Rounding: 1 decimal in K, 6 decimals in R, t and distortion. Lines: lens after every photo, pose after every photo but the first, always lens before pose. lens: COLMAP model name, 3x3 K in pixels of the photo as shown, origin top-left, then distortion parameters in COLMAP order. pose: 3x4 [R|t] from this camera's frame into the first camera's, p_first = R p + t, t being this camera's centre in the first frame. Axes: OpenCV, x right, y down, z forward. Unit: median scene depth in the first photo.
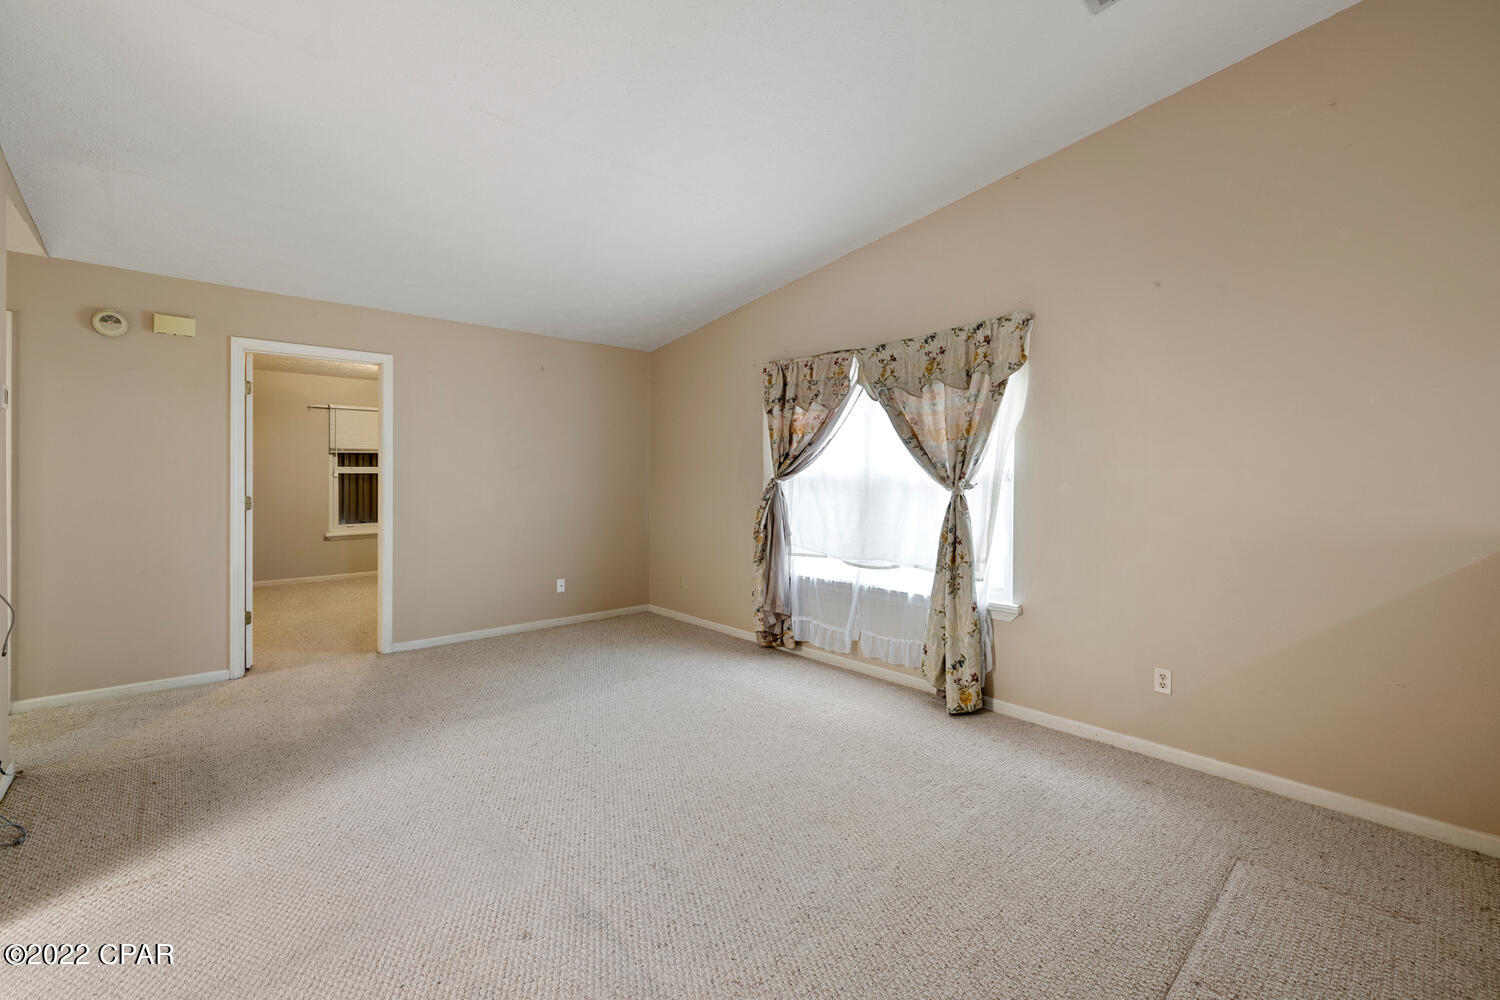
lens RADIAL K [[642.7, 0, 726.6], [0, 642.7, 478.2], [0, 0, 1]] dist [0.004569, -0.000320]
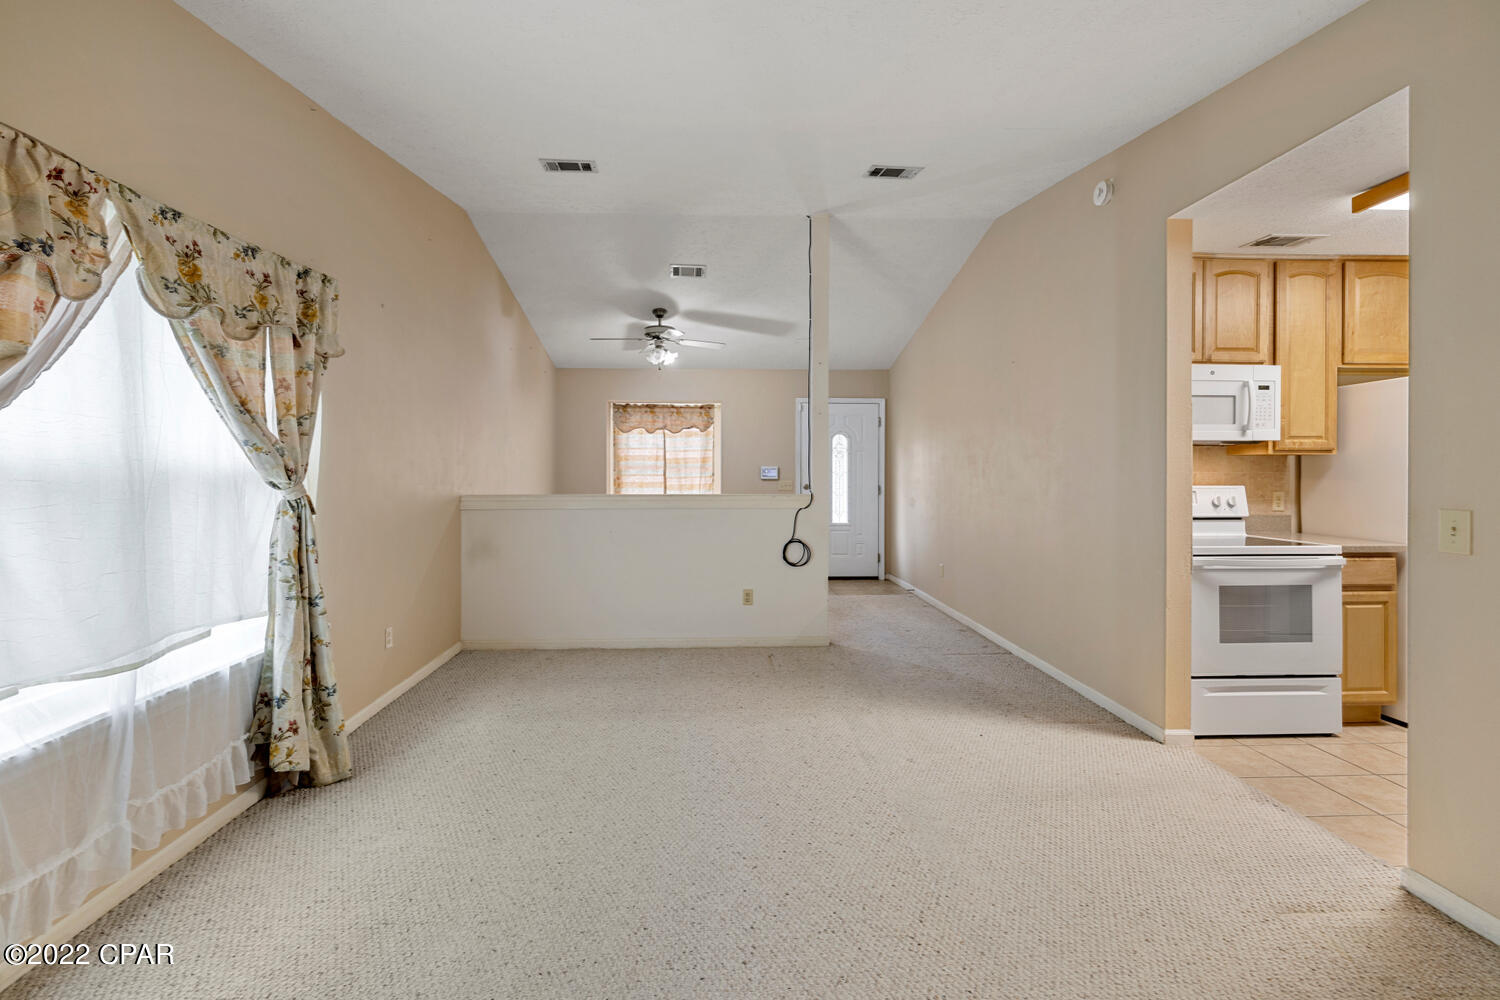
lens RADIAL K [[642.7, 0, 732.2], [0, 642.7, 470.0], [0, 0, 1]] dist [0.004569, -0.000320]
pose [[-0.779311, -0.003642, 0.626627, -0.433503], [0.002697, 0.999954, 0.009165, -0.005769], [-0.626632, 0.008832, -0.779266, 1.152575]]
